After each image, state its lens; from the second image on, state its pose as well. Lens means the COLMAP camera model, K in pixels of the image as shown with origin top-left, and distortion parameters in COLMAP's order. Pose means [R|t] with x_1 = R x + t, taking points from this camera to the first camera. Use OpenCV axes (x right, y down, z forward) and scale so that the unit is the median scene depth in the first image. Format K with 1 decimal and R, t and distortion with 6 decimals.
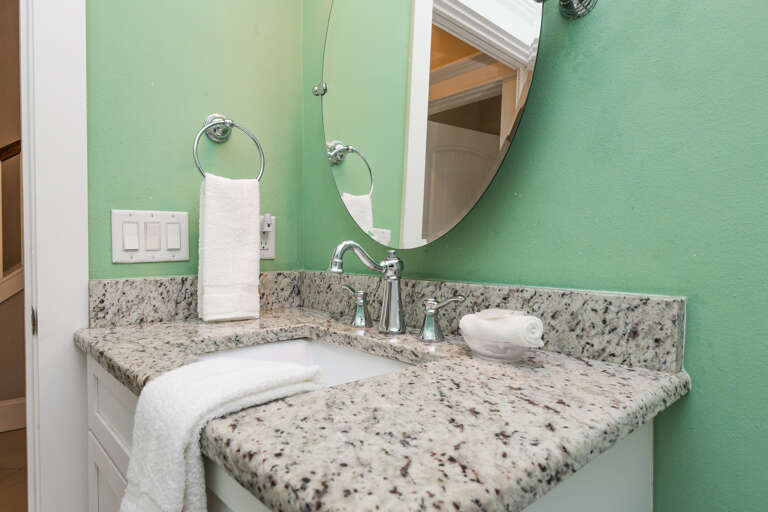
lens RADIAL K [[443.3, 0, 383.6], [0, 443.3, 255.3], [0, 0, 1]] dist [-0.000339, -0.000024]
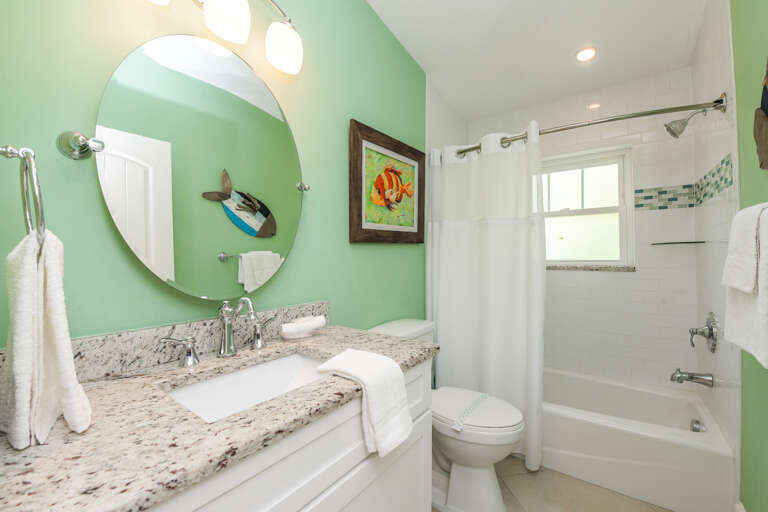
lens RADIAL K [[301.7, 0, 382.8], [0, 301.7, 254.2], [0, 0, 1]] dist [-0.012820, -0.001979]
pose [[-0.122829, -0.000744, 0.992428, -1.076604], [0.026577, 0.999639, 0.004038, -0.164866], [-0.992072, 0.026872, -0.122765, 0.588717]]
